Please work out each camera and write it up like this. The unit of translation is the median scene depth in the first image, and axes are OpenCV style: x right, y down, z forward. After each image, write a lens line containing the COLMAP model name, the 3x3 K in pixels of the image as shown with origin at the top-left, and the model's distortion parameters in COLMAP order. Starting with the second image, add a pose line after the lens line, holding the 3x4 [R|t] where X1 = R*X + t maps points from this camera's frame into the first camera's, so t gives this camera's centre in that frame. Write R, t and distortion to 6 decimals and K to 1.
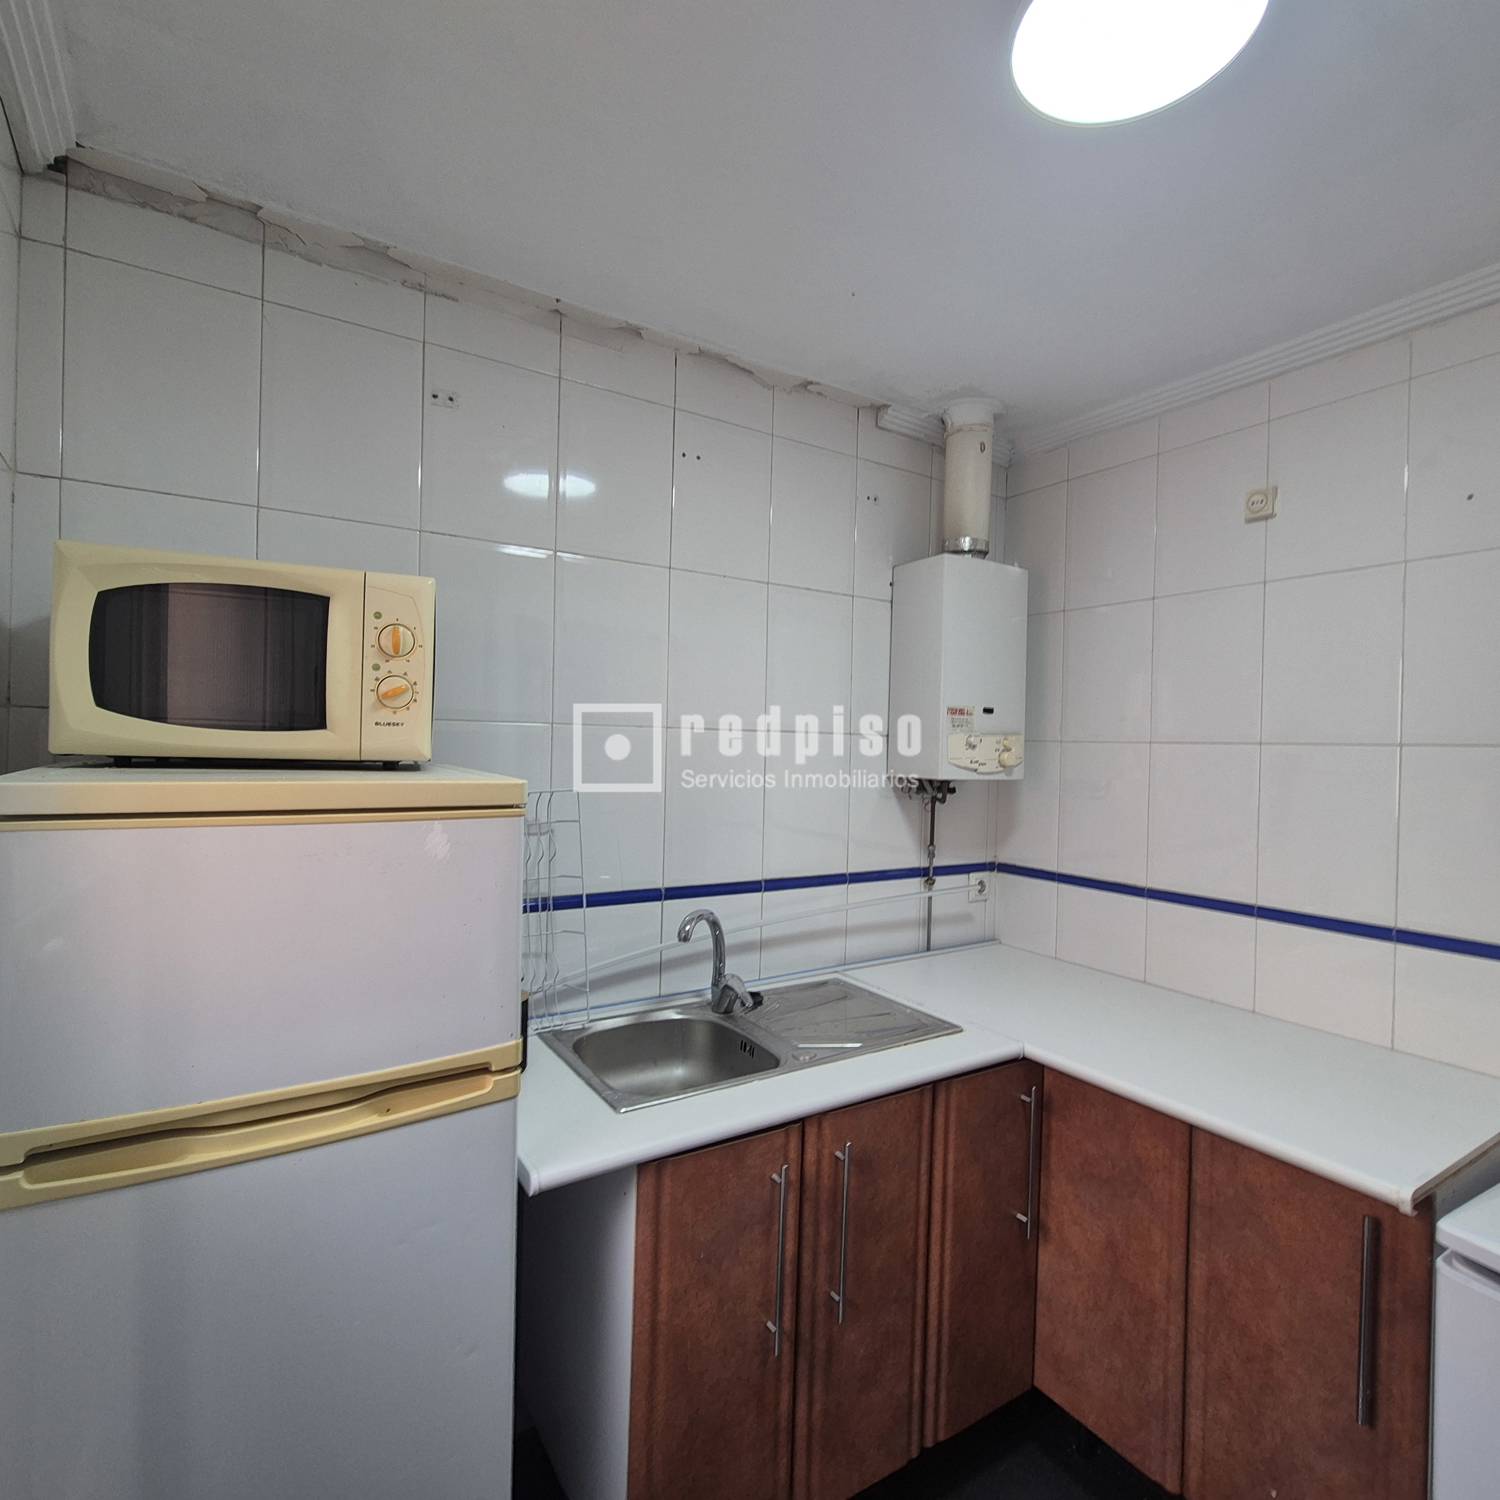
lens RADIAL K [[822.2, 0, 754.6], [0, 822.2, 741.3], [0, 0, 1]] dist [-0.004182, 0.003345]
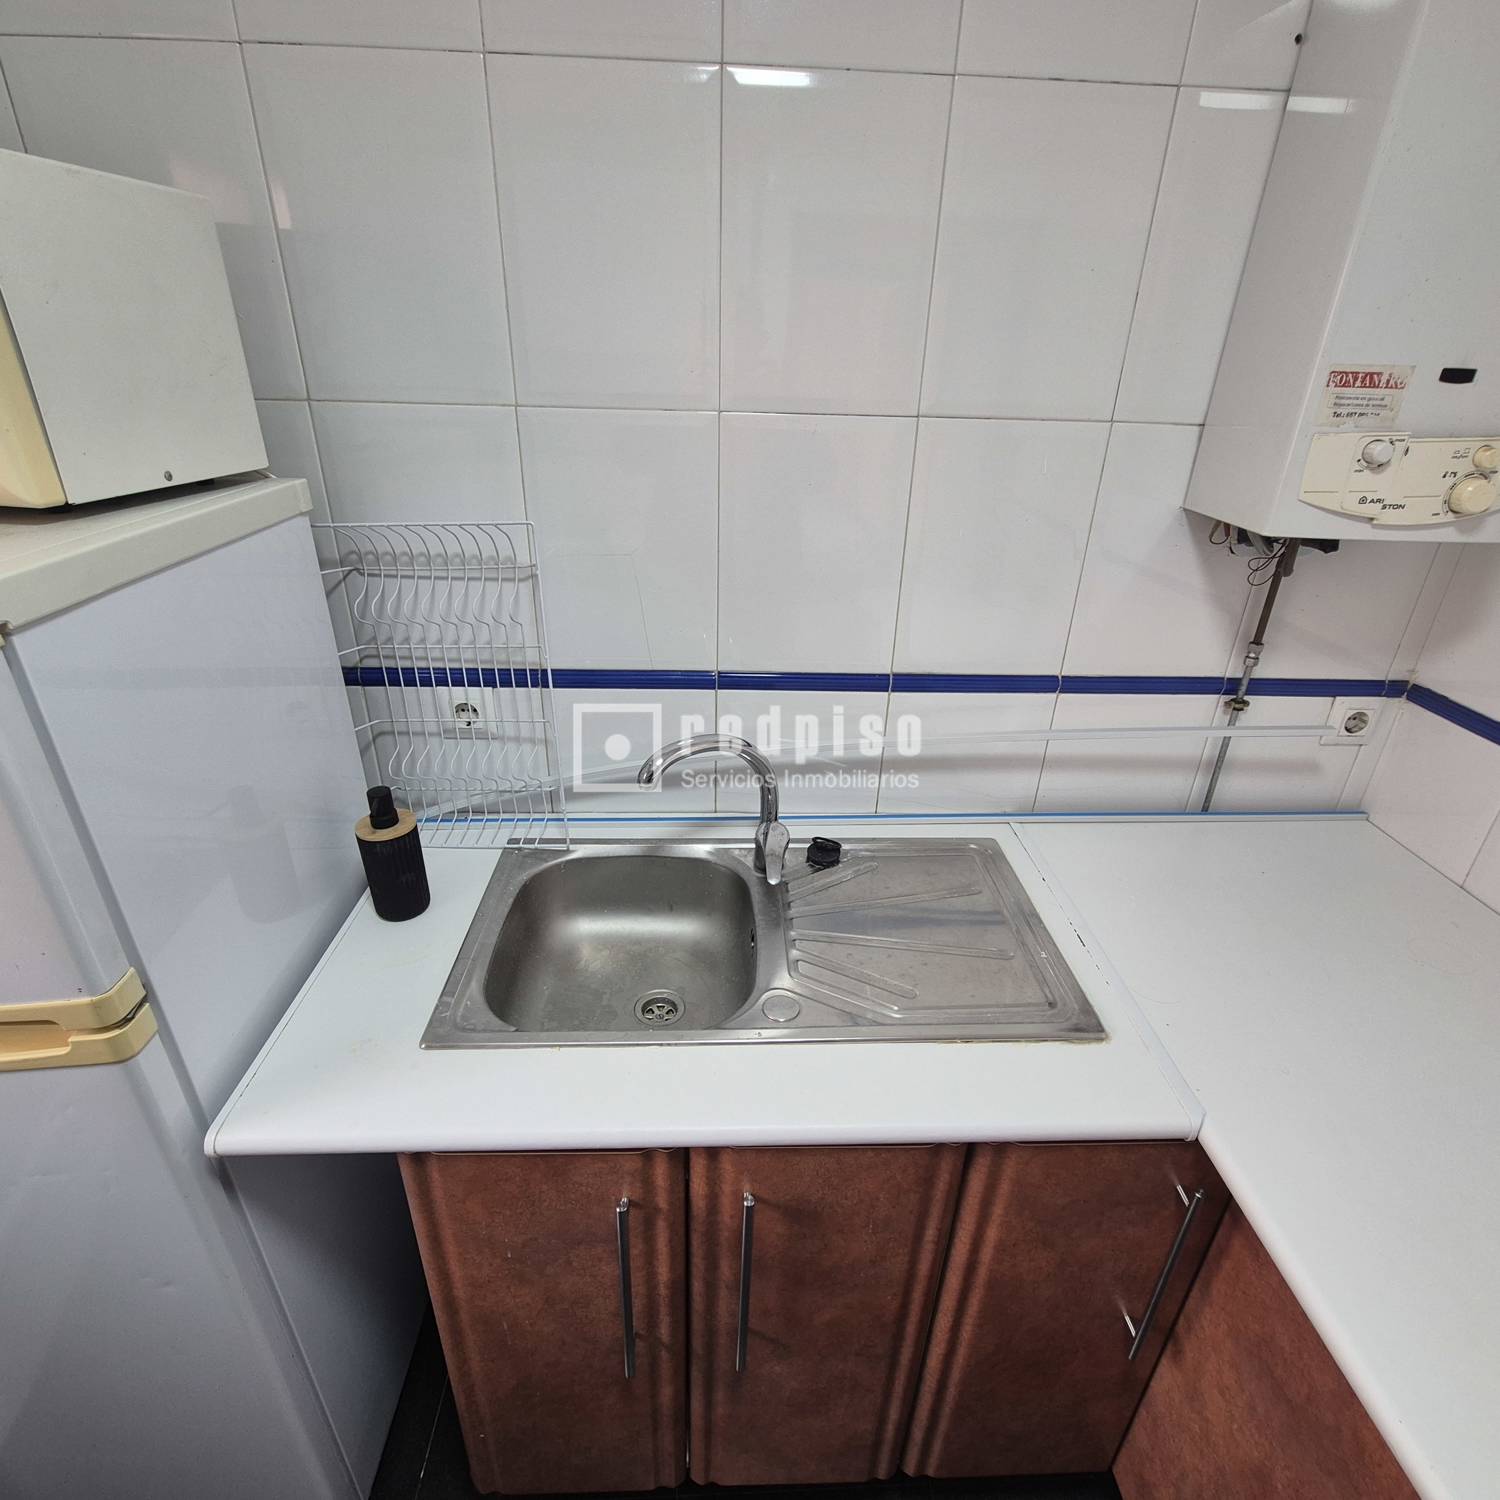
lens RADIAL K [[822.2, 0, 743.9], [0, 822.2, 756.7], [0, 0, 1]] dist [-0.004182, 0.003345]
pose [[0.867487, 0.216341, -0.447953, 0.197923], [-0.004142, 0.903593, 0.428373, -0.039714], [0.497442, -0.369753, 0.784751, 0.413822]]
